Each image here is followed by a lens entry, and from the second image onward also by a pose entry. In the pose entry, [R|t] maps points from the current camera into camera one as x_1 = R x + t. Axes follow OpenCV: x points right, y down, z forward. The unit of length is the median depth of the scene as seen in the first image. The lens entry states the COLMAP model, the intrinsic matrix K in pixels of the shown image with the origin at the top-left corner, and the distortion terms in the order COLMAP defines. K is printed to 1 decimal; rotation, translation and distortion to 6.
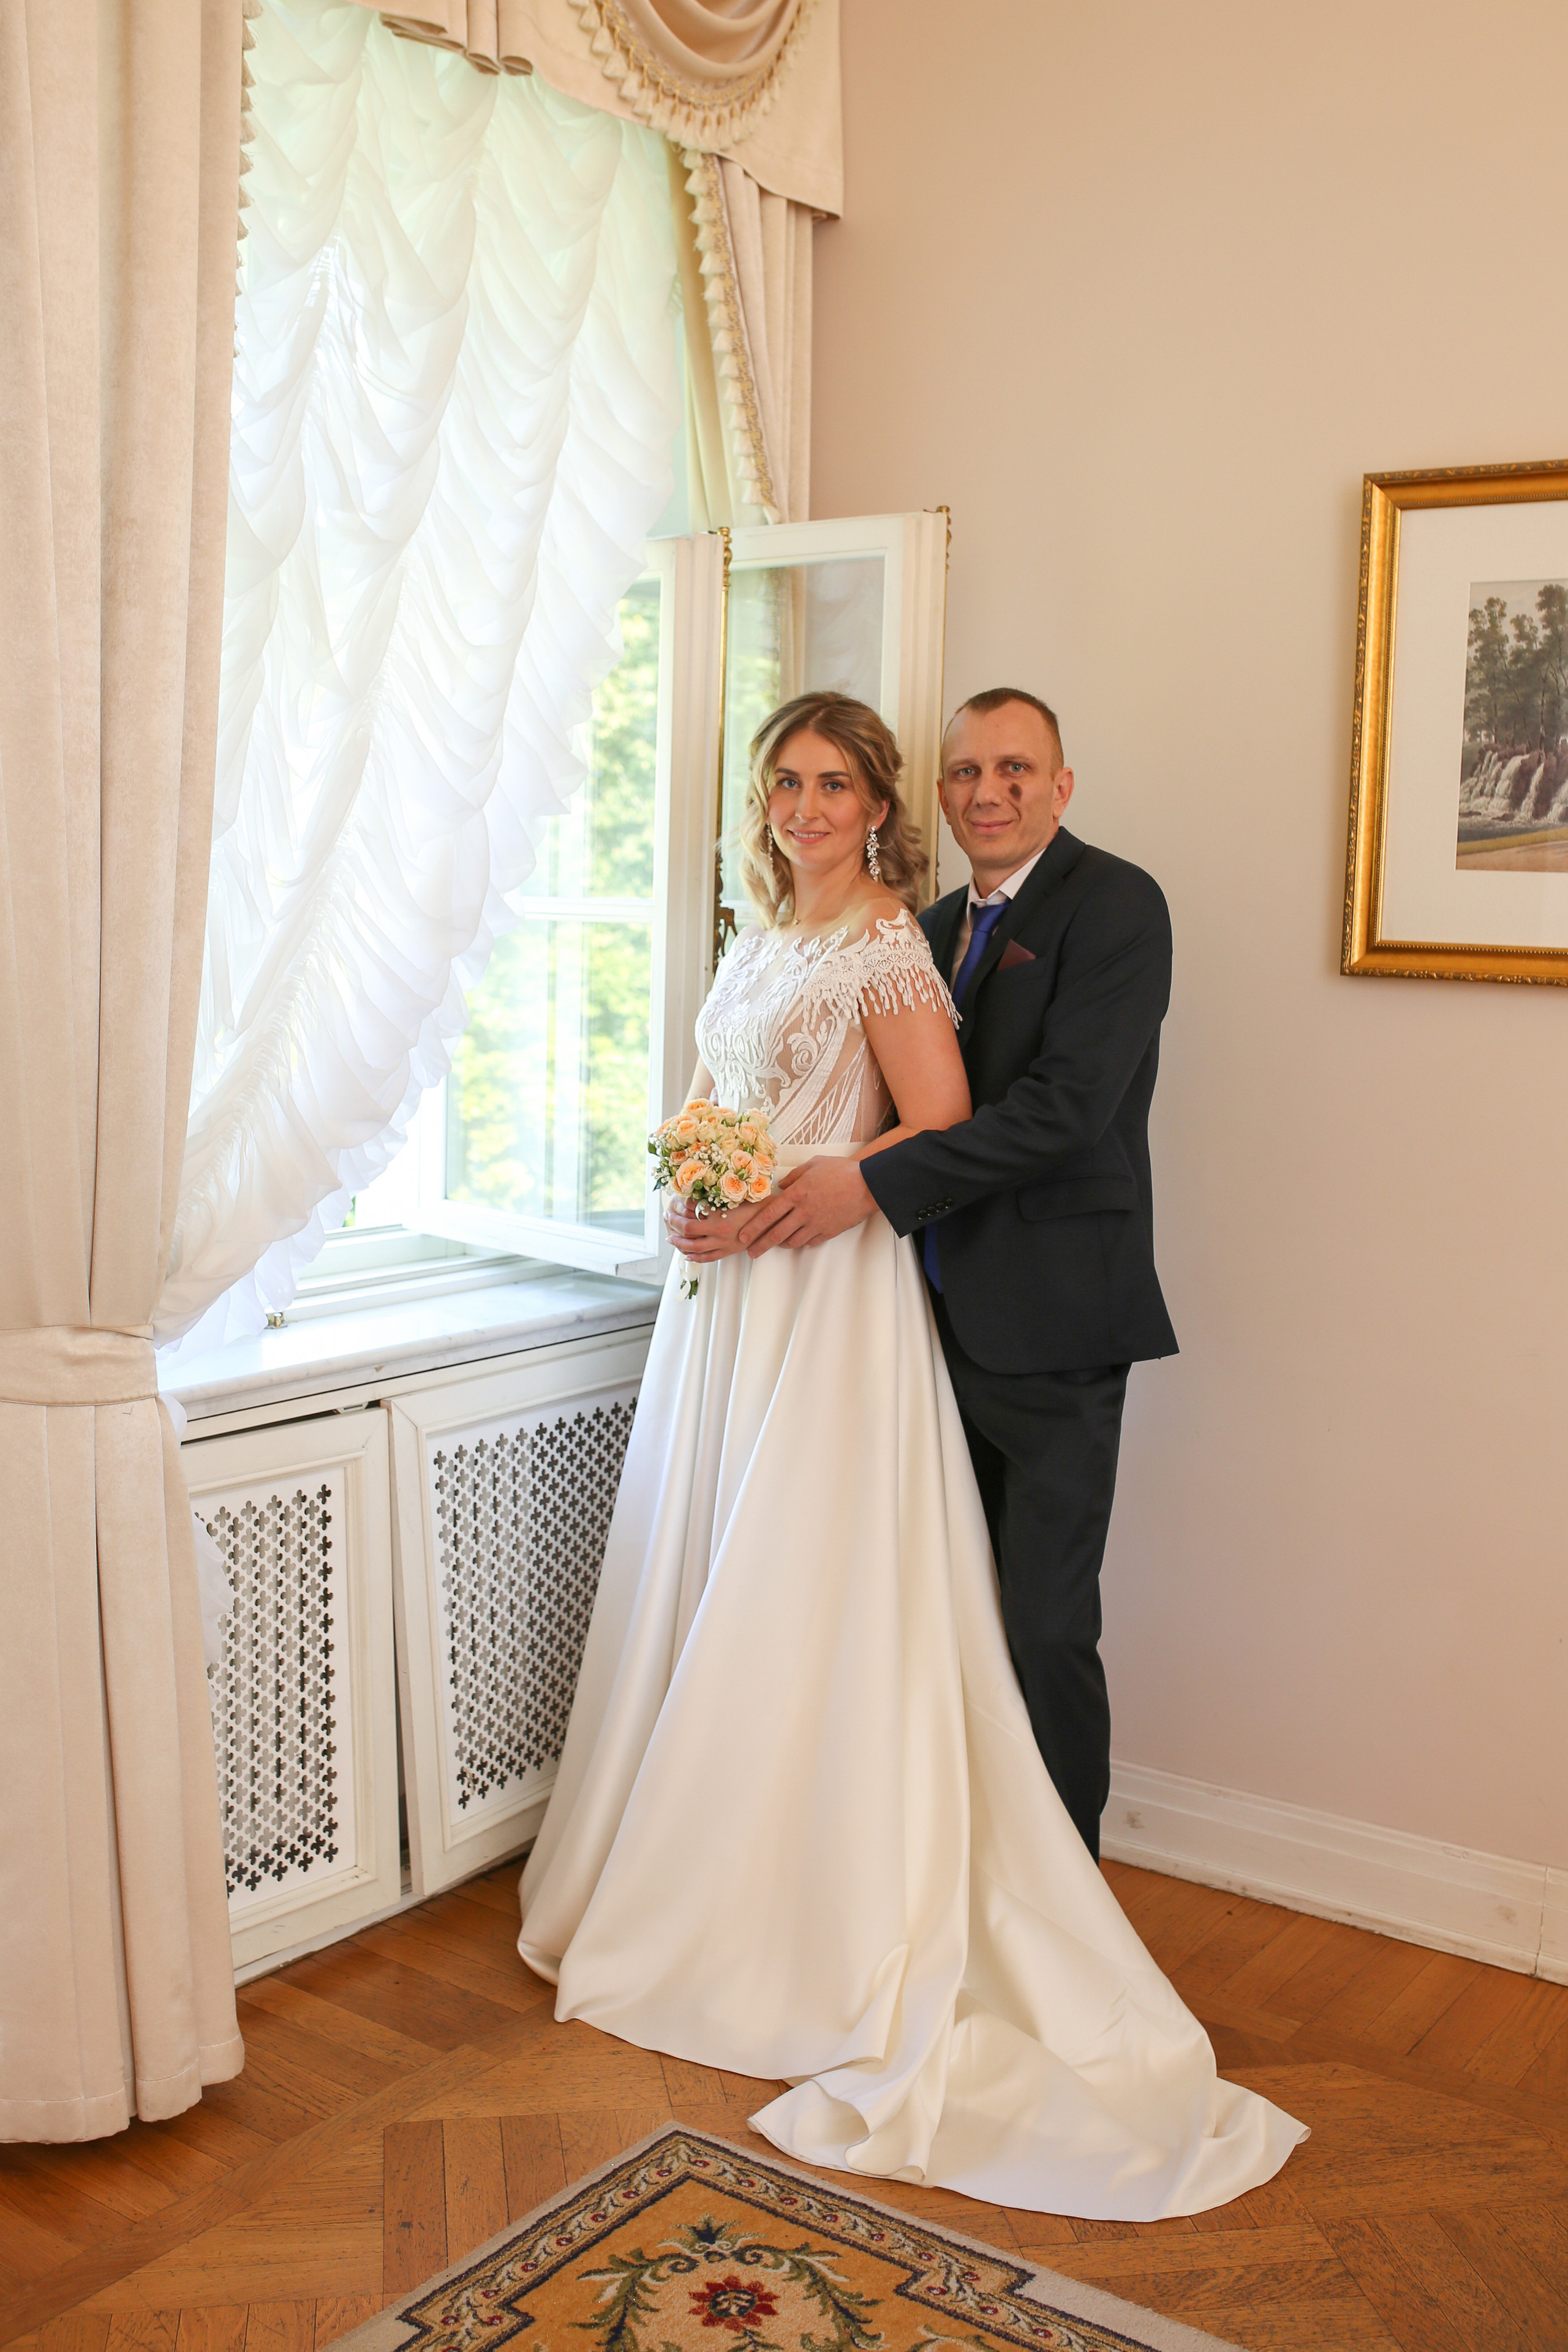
lens RADIAL K [[2362.4, 0, 788.6], [0, 2362.4, 1123.3], [0, 0, 1]] dist [-0.070020, 0.121541]
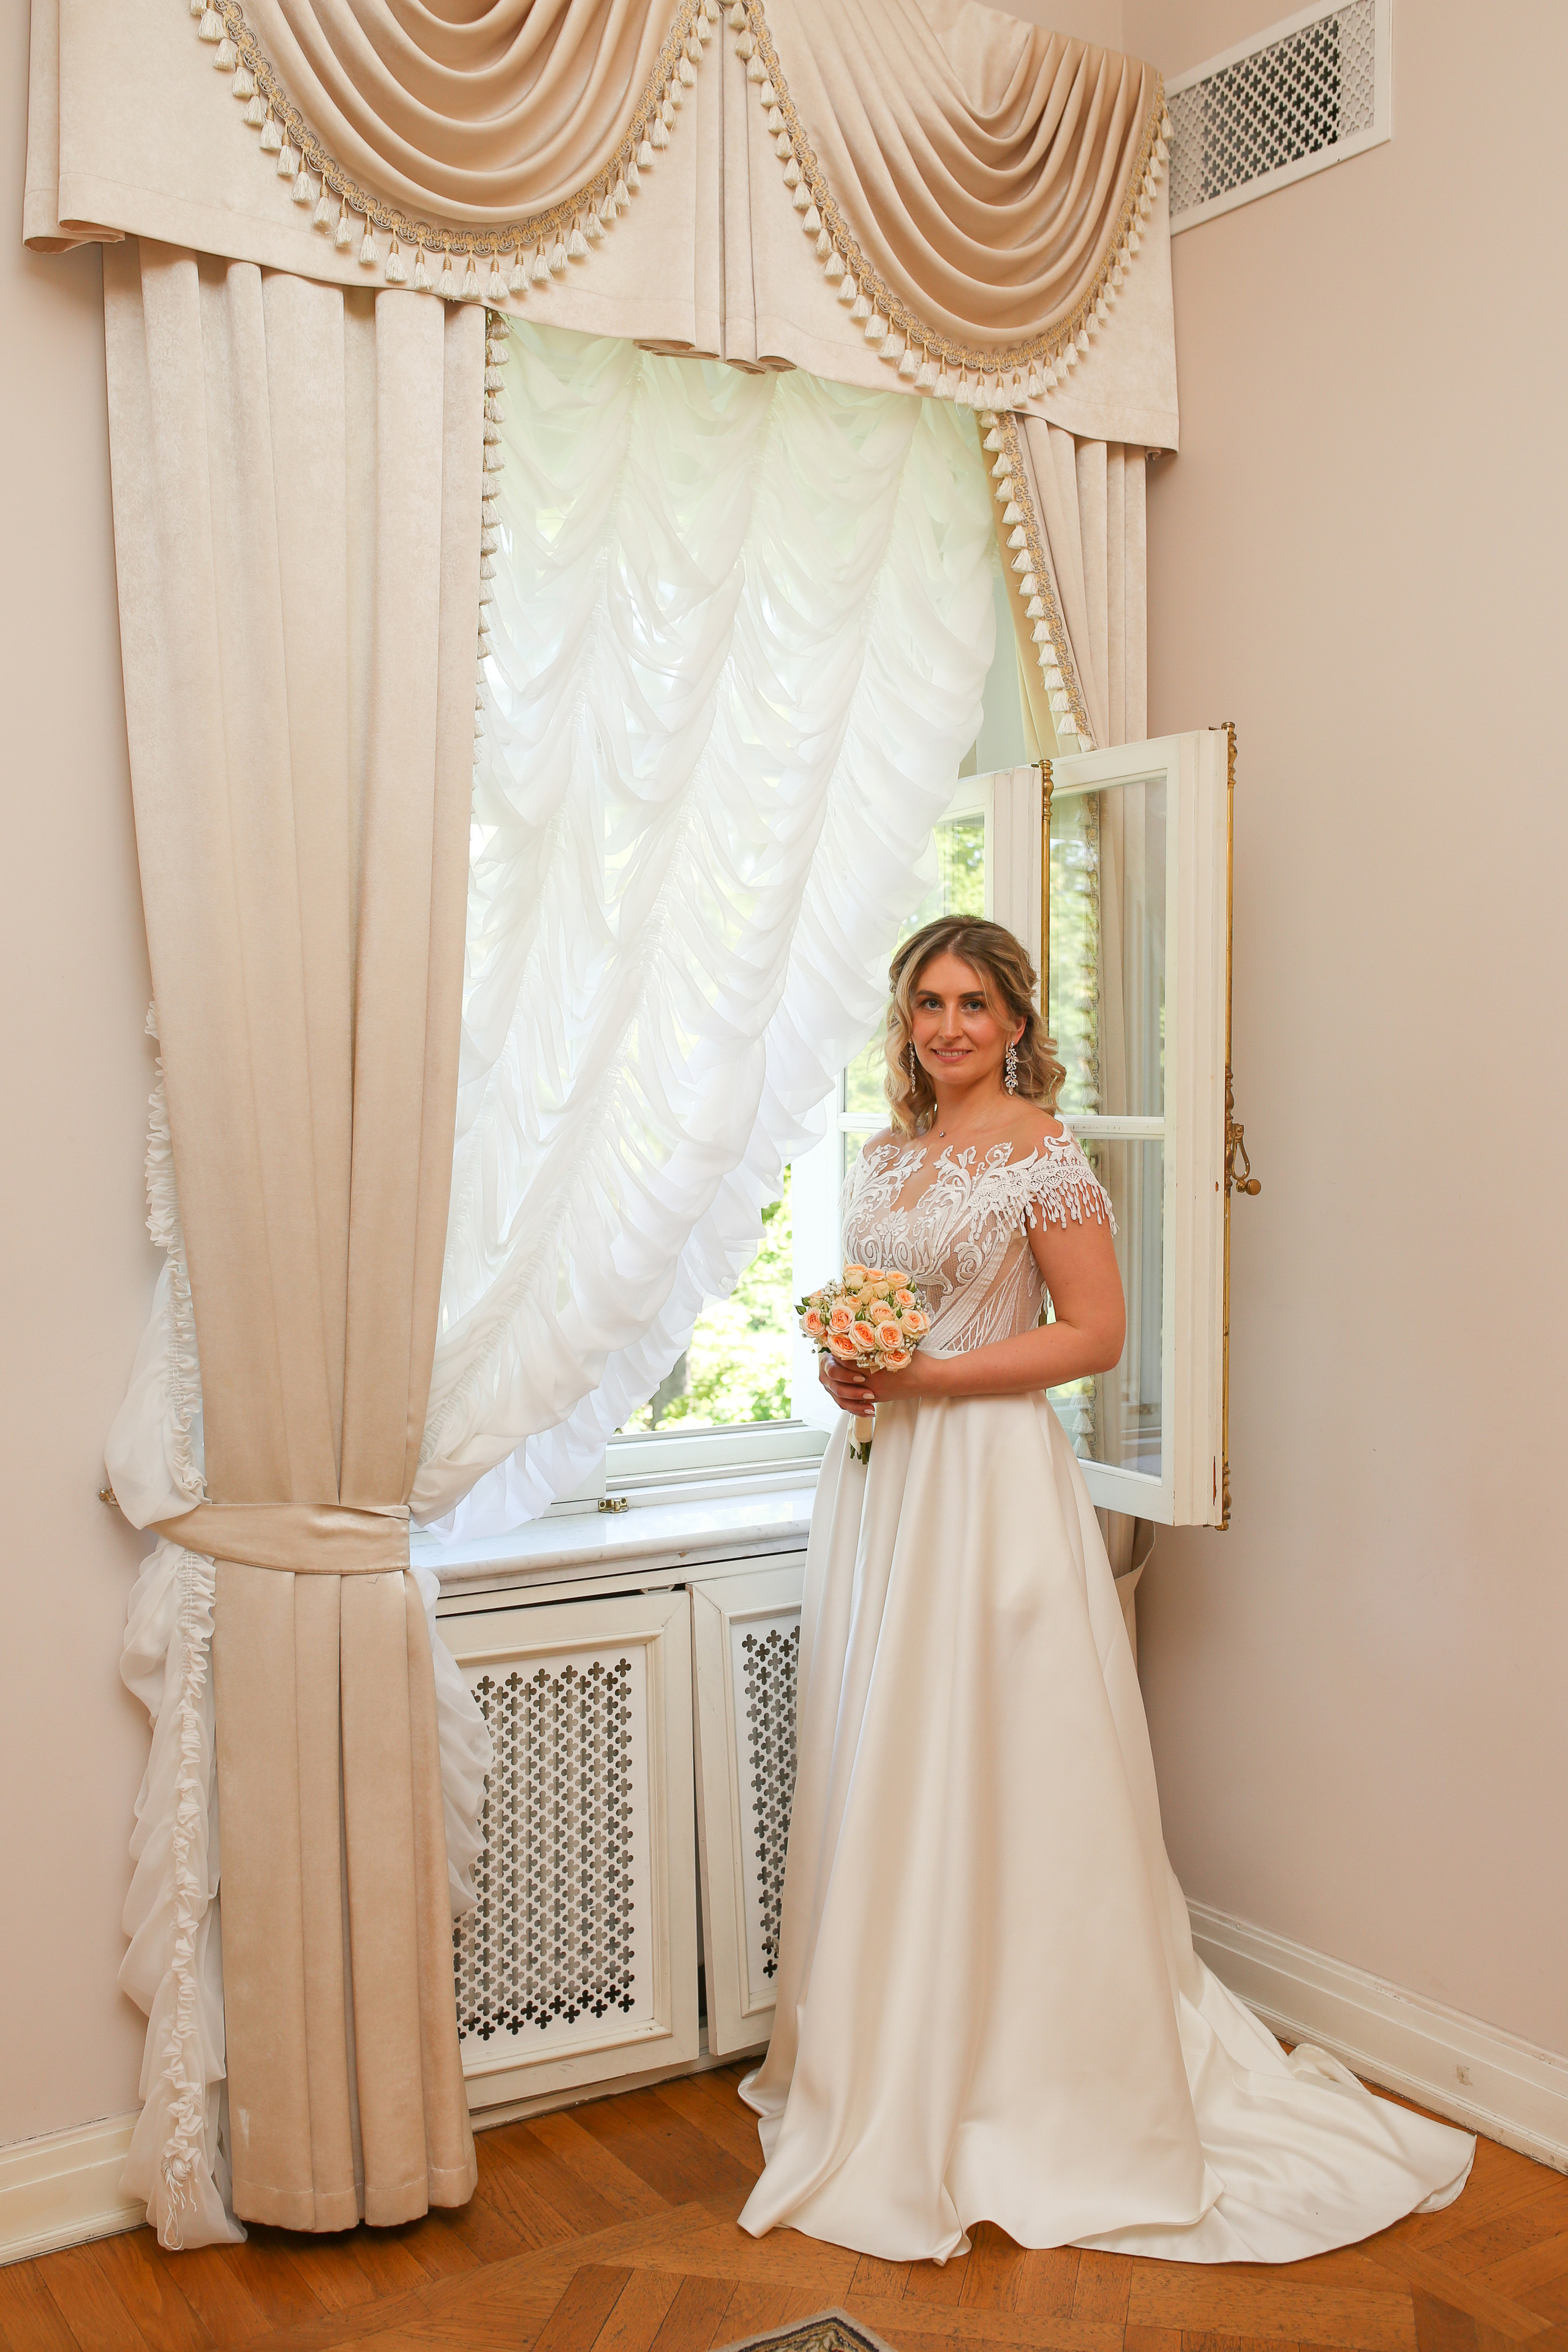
lens RADIAL K [[2267.9, 0, 789.0], [0, 2267.9, 1169.8], [0, 0, 1]] dist [-0.063327, 0.102333]
pose [[0.928006, -0.011832, -0.372377, 0.270168], [-0.011618, 0.998090, -0.060667, -0.010157], [0.372384, 0.060625, 0.926097, 0.044780]]
